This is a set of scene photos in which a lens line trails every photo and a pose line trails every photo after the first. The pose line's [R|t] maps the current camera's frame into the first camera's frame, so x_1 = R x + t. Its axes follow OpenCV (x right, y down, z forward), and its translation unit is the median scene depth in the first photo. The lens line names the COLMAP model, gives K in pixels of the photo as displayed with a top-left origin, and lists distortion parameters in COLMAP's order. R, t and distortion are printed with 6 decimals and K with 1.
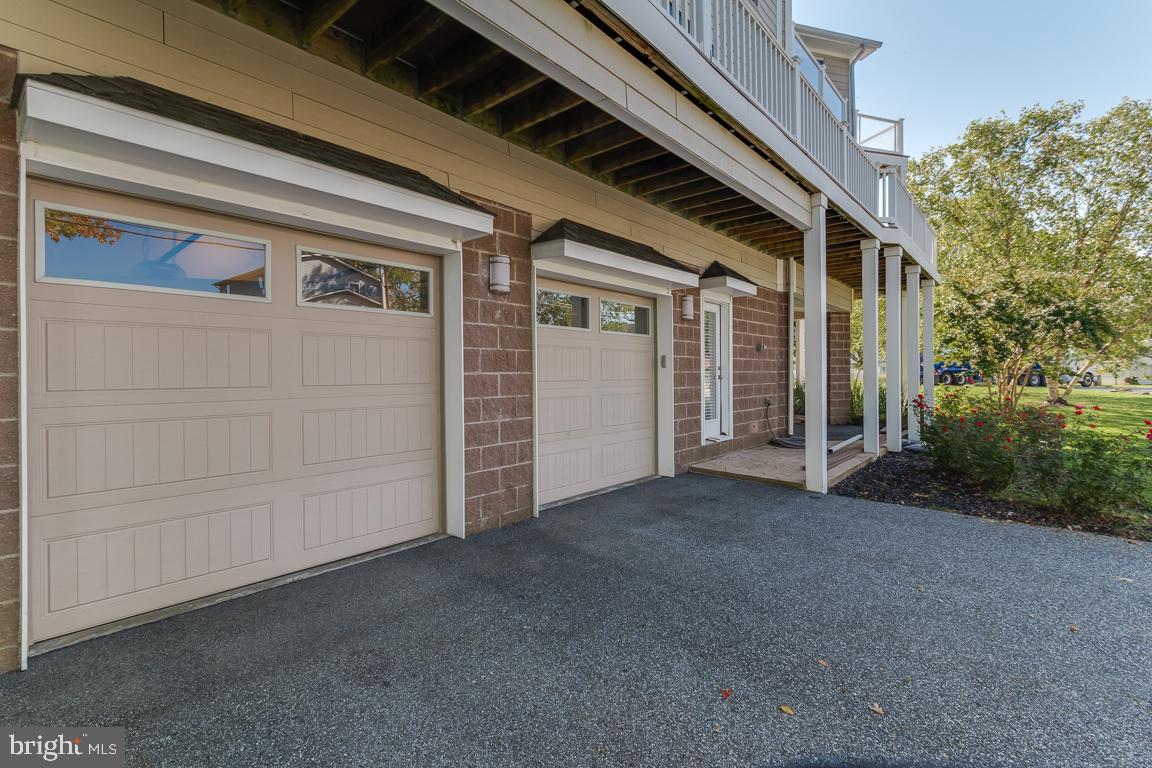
lens RADIAL K [[523.1, 0, 580.1], [0, 523.1, 377.5], [0, 0, 1]] dist [0.000251, 0.000074]
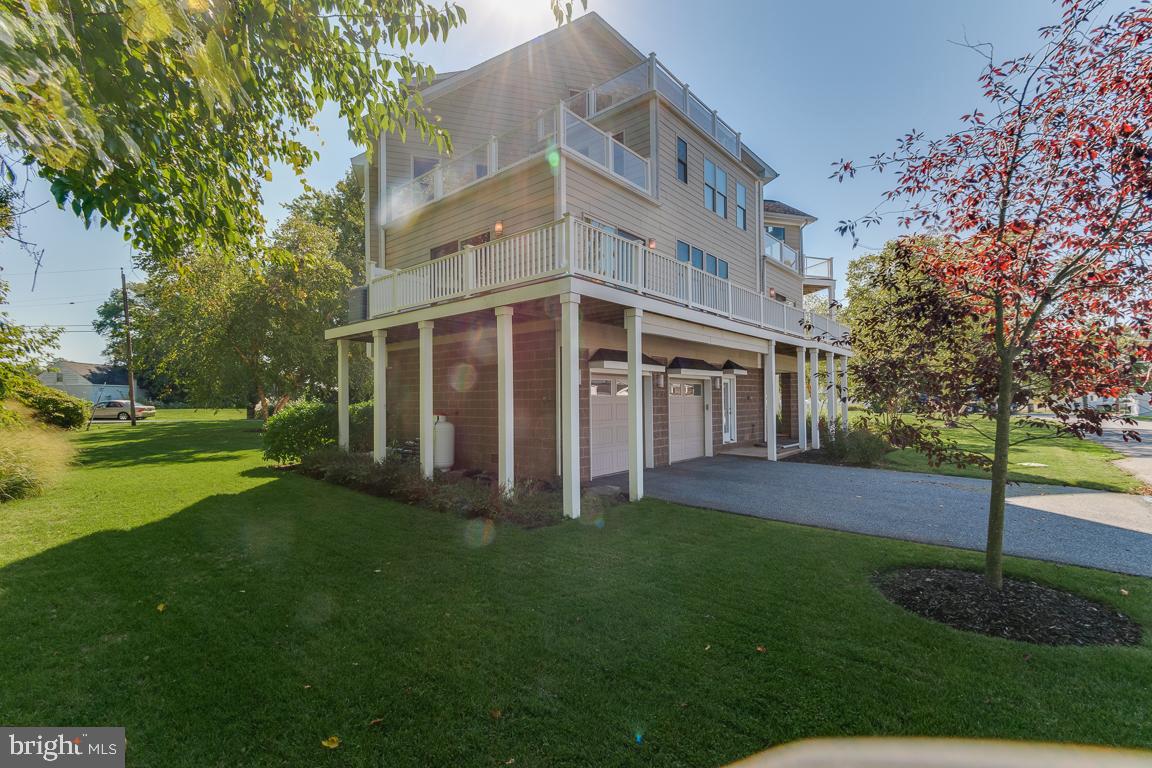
lens RADIAL K [[523.1, 0, 571.4], [0, 523.1, 389.4], [0, 0, 1]] dist [0.000251, 0.000074]
pose [[0.999999, -0.000878, 0.000558, -0.418797], [0.000892, 0.999676, -0.025448, -0.047781], [-0.000536, 0.025448, 0.999676, -1.244003]]
